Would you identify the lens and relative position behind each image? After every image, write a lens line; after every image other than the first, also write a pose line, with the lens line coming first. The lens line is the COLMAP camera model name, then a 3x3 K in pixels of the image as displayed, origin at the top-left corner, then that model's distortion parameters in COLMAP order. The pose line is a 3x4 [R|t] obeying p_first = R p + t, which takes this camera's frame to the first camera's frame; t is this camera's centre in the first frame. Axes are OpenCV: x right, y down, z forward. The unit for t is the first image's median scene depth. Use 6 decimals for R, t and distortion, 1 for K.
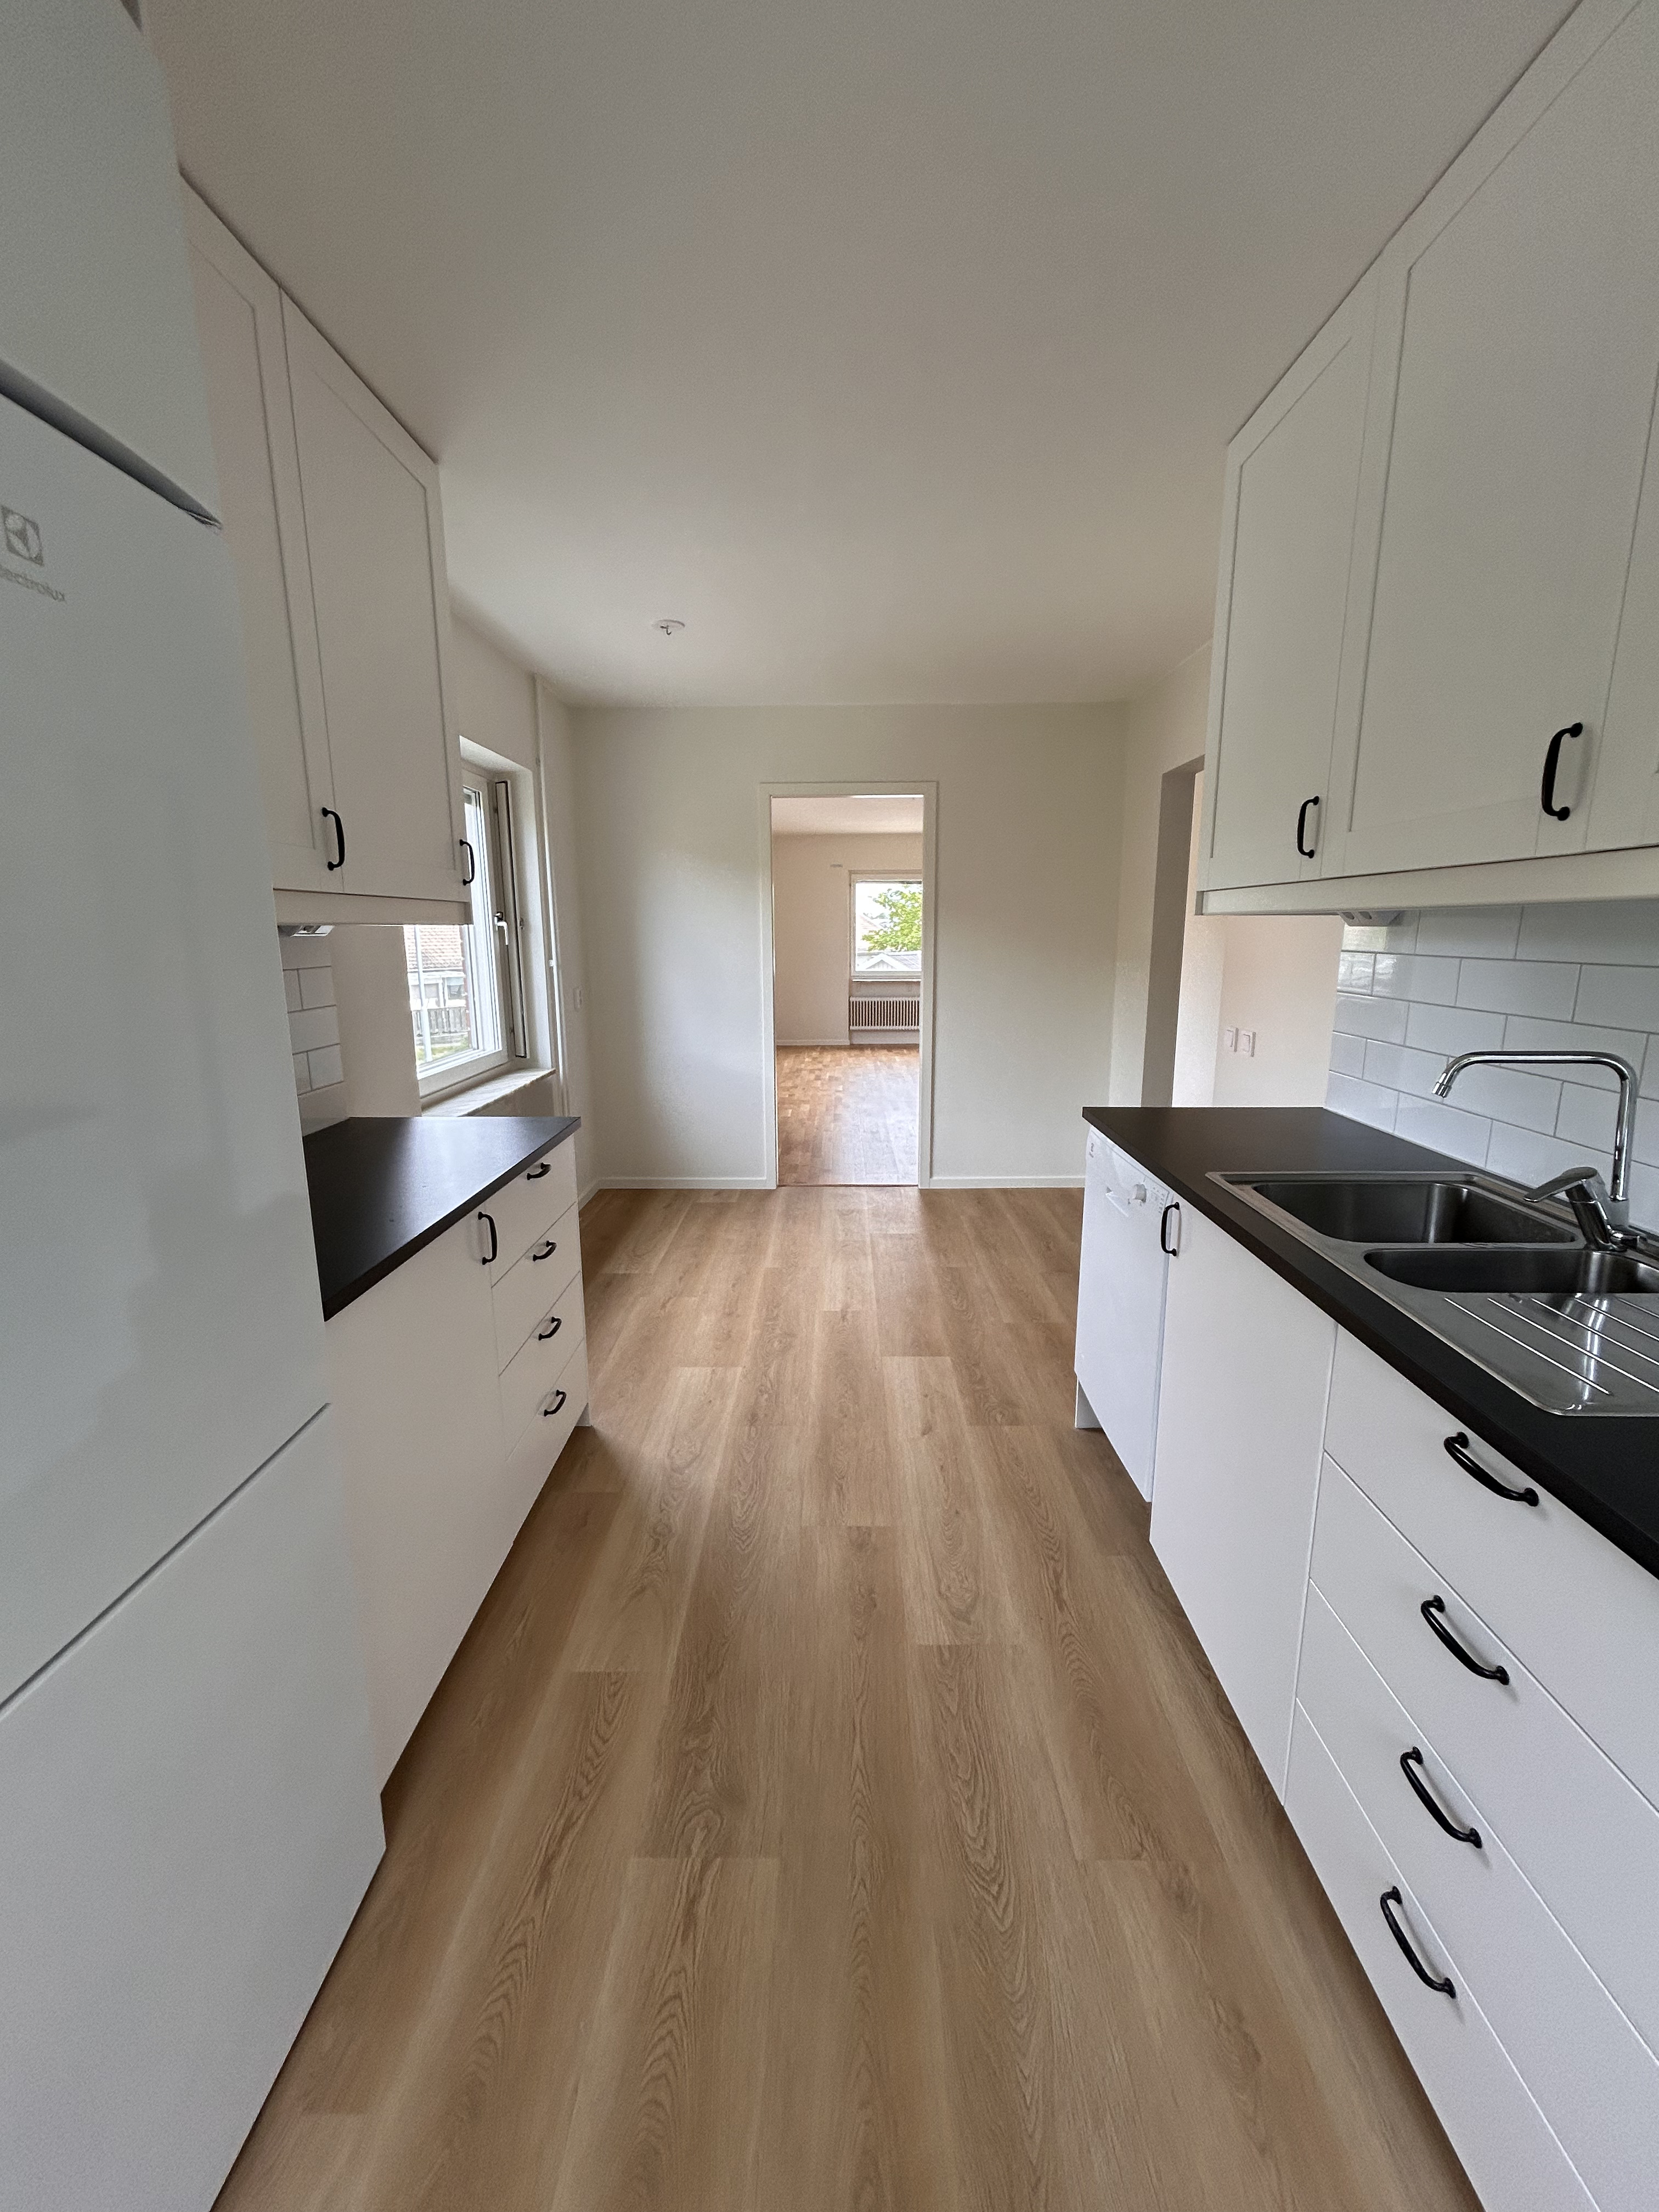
lens RADIAL K [[889.9, 0, 829.5], [0, 889.9, 1106.0], [0, 0, 1]] dist [-0.001116, 0.000510]
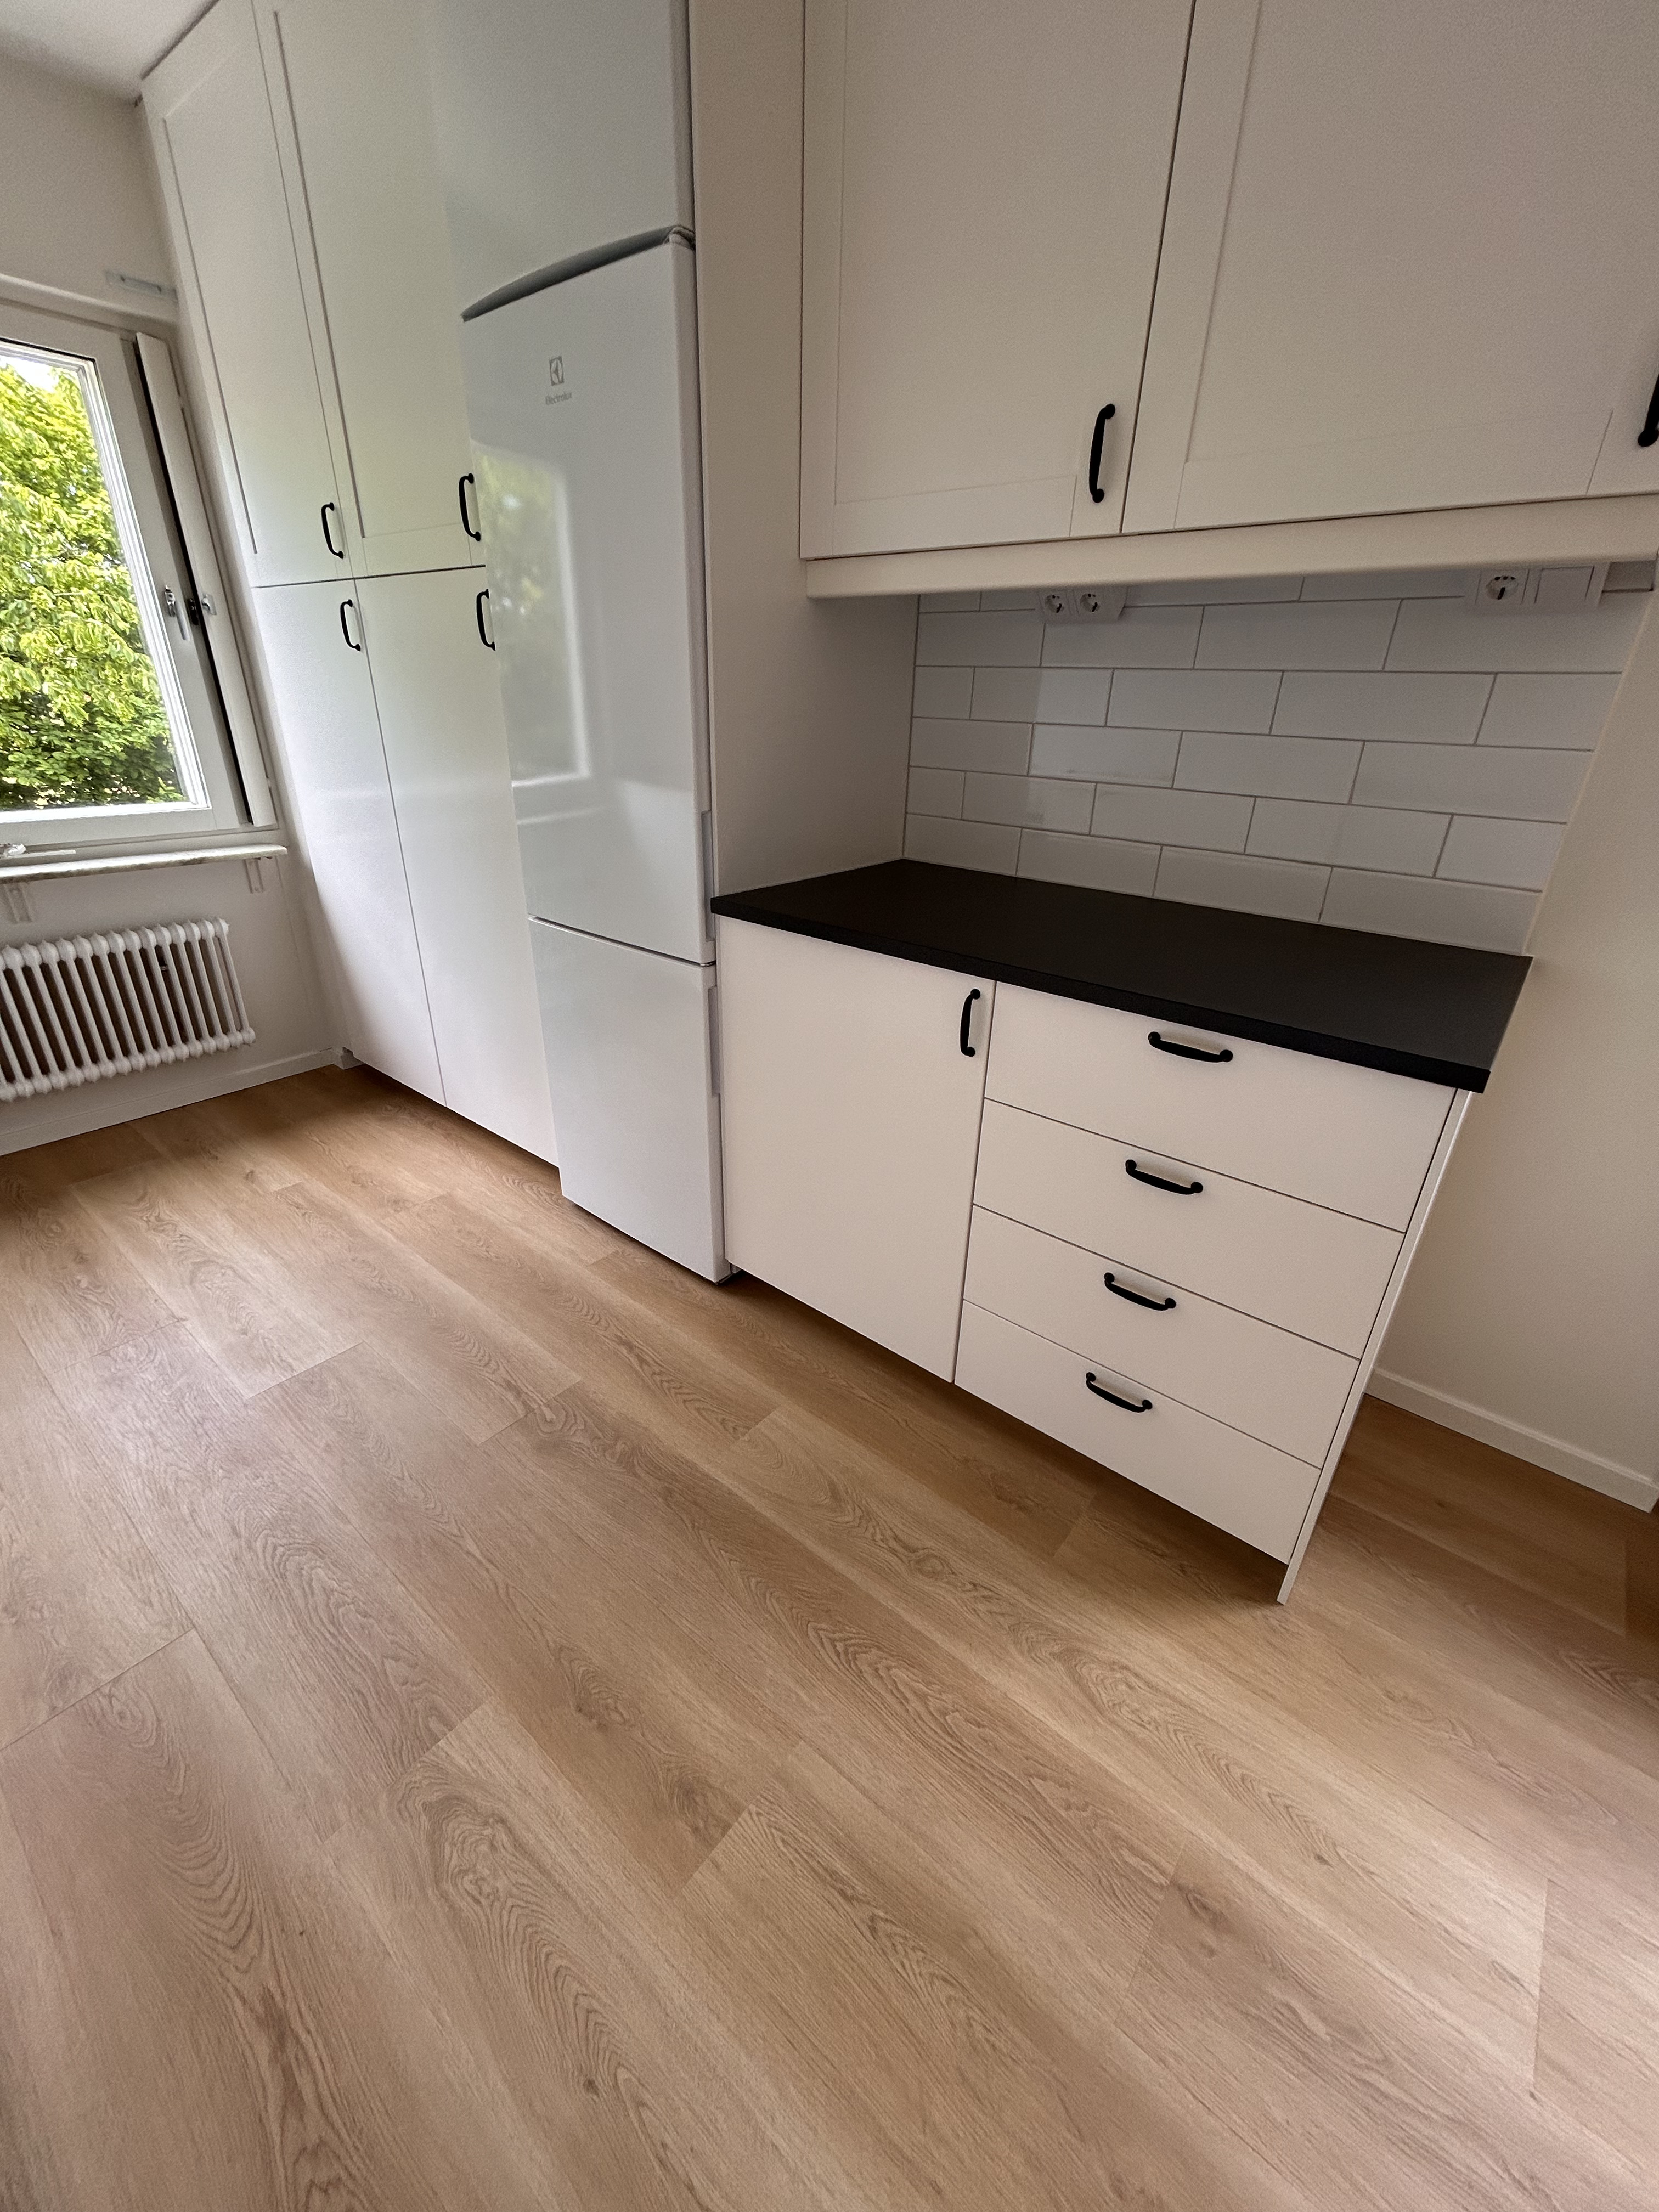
lens RADIAL K [[889.9, 0, 829.5], [0, 889.9, 1106.0], [0, 0, 1]] dist [-0.001116, 0.000510]
pose [[-0.622951, 0.321160, -0.713294, 0.232654], [-0.174454, 0.831836, 0.526891, -0.156214], [0.762560, 0.452665, -0.462166, 1.121315]]
